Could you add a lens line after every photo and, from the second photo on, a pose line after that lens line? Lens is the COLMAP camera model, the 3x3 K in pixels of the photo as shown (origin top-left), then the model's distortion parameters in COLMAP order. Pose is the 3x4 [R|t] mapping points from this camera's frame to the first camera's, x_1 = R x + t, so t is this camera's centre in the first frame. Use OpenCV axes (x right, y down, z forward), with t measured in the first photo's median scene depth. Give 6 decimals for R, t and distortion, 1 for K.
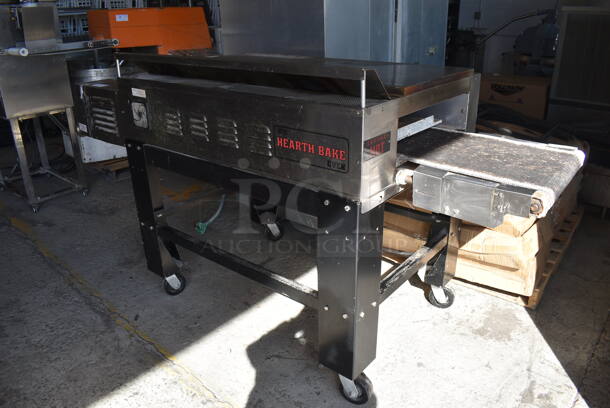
lens RADIAL K [[467.4, 0, 305.0], [0, 467.4, 204.0], [0, 0, 1]] dist [-0.125364, 0.069157]
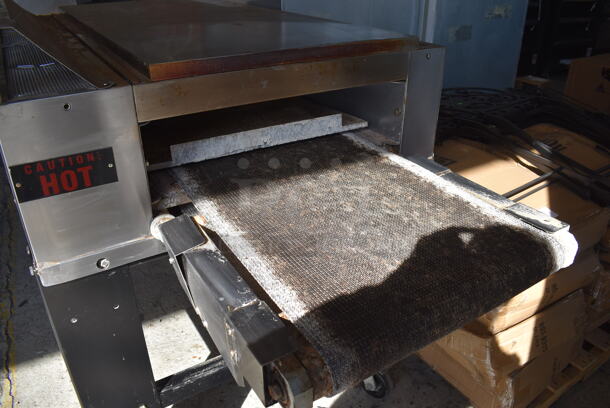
lens RADIAL K [[467.7, 0, 305.0], [0, 467.7, 204.0], [0, 0, 1]] dist [-0.001541, 0.064550]
pose [[0.948198, 0.176252, -0.264302, 0.458022], [-0.149491, 0.981658, 0.118319, -0.159284], [0.280308, -0.072679, 0.957155, 0.459074]]
